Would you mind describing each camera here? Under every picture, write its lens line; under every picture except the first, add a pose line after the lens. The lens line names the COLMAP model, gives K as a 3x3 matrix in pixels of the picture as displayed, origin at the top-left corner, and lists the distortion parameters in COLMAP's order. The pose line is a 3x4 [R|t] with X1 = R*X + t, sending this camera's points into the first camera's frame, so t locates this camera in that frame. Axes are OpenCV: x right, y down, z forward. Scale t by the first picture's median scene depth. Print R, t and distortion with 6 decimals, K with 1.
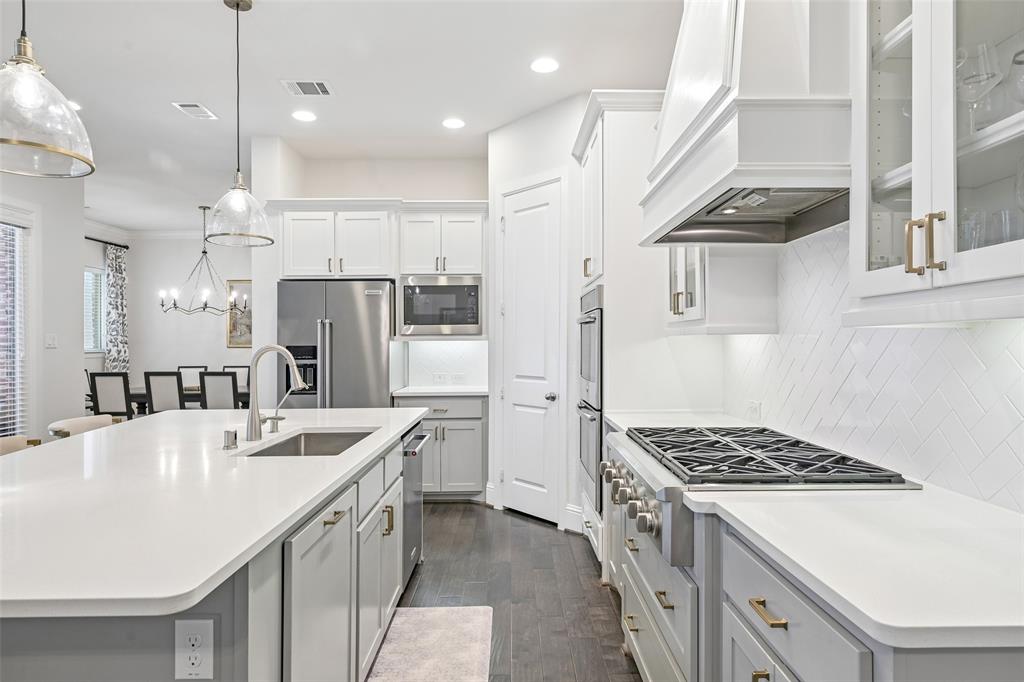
lens RADIAL K [[589.7, 0, 521.3], [0, 589.7, 337.0], [0, 0, 1]] dist [-0.002887, -0.001599]
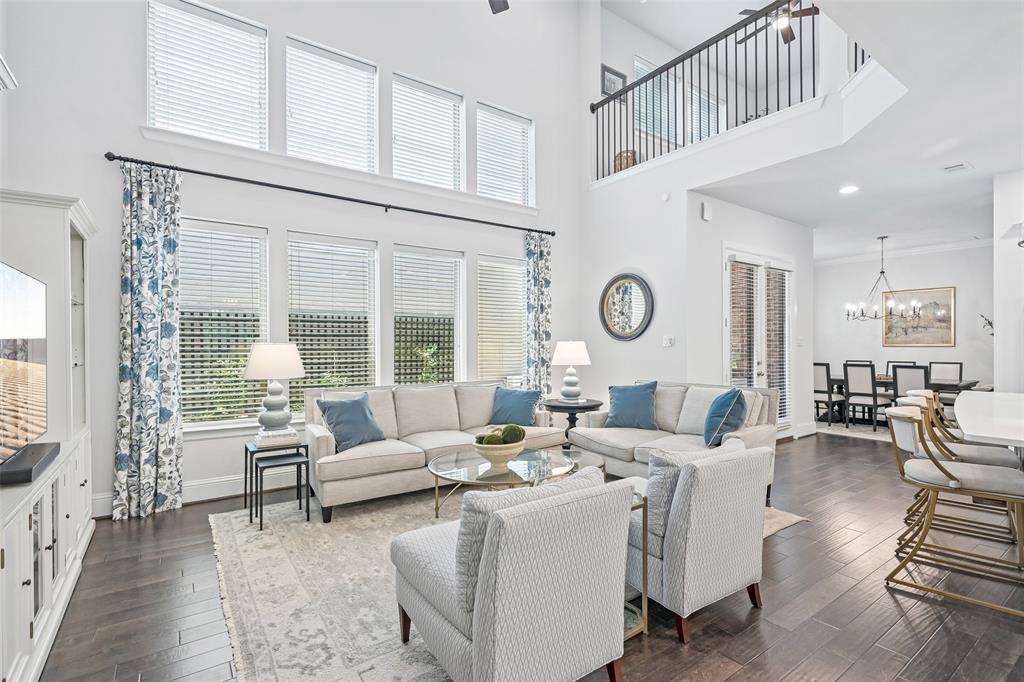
lens RADIAL K [[483.3, 0, 512.7], [0, 483.3, 337.9], [0, 0, 1]] dist [-0.001029, 0.000510]
pose [[0.568786, -0.007764, -0.822449, -0.190758], [0.007397, 0.999963, -0.004324, -0.004071], [0.822452, -0.003624, 0.568823, -0.390841]]
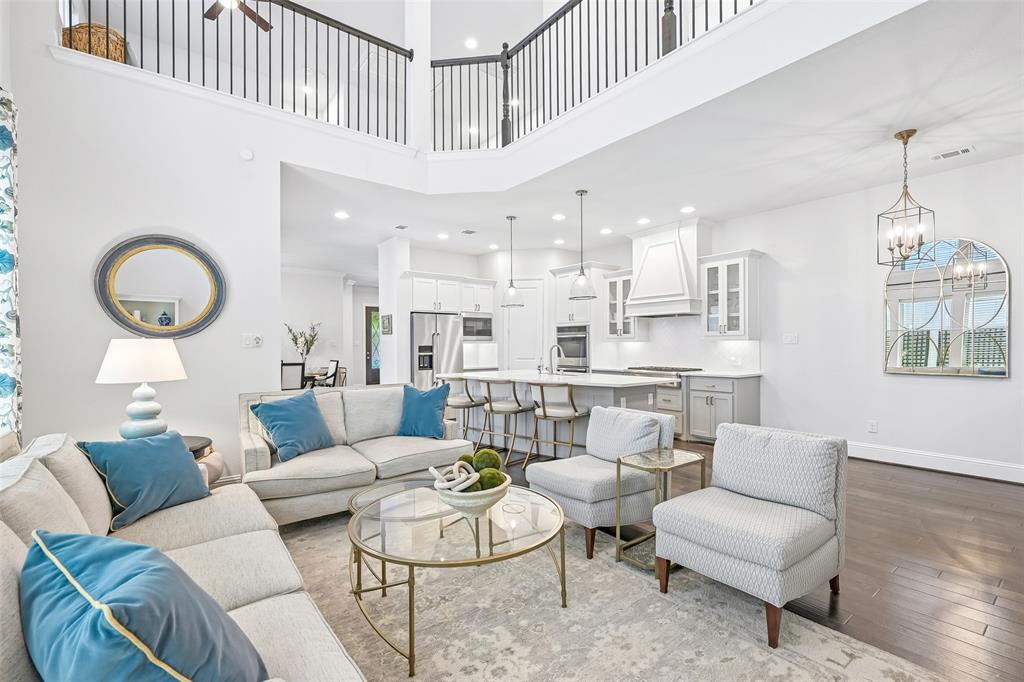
lens RADIAL K [[458.1, 0, 513.5], [0, 458.1, 342.5], [0, 0, 1]] dist [0.001598, 0.000352]
pose [[0.797519, 0.003919, 0.603281, -1.026927], [-0.005387, 0.999985, 0.000625, 0.001269], [-0.603270, -0.003749, 0.797528, -0.406580]]
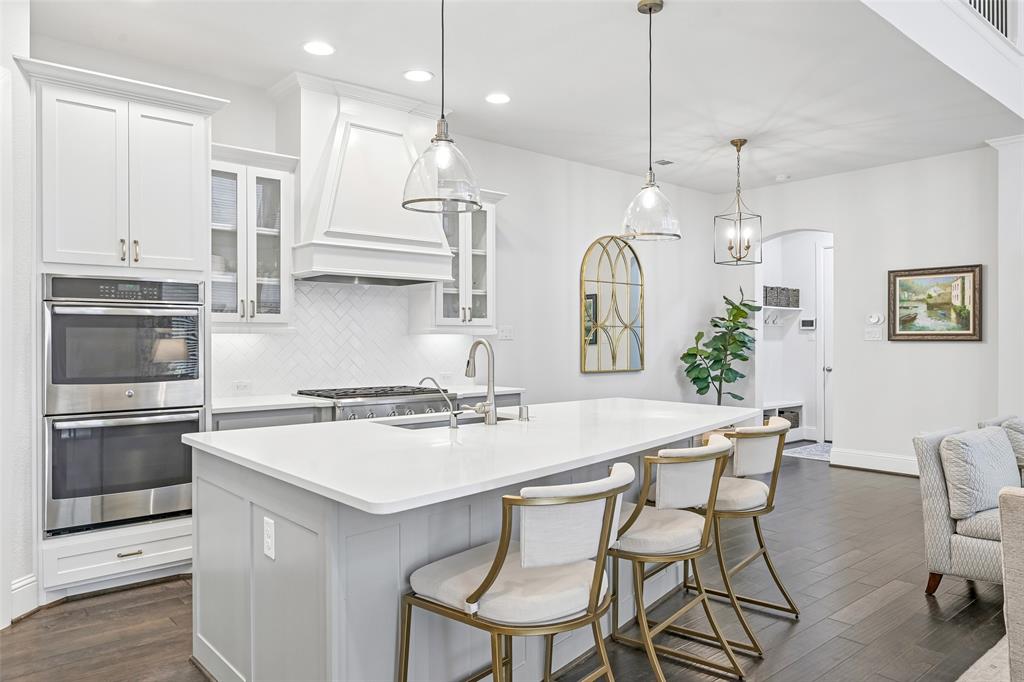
lens RADIAL K [[644.0, 0, 512.4], [0, 644.0, 345.6], [0, 0, 1]] dist [-0.014474, 0.000370]
pose [[-0.615731, -0.001073, 0.787956, -0.696425], [-0.004440, 0.999988, -0.002108, 0.014147], [-0.787944, -0.004796, -0.615728, 0.814406]]
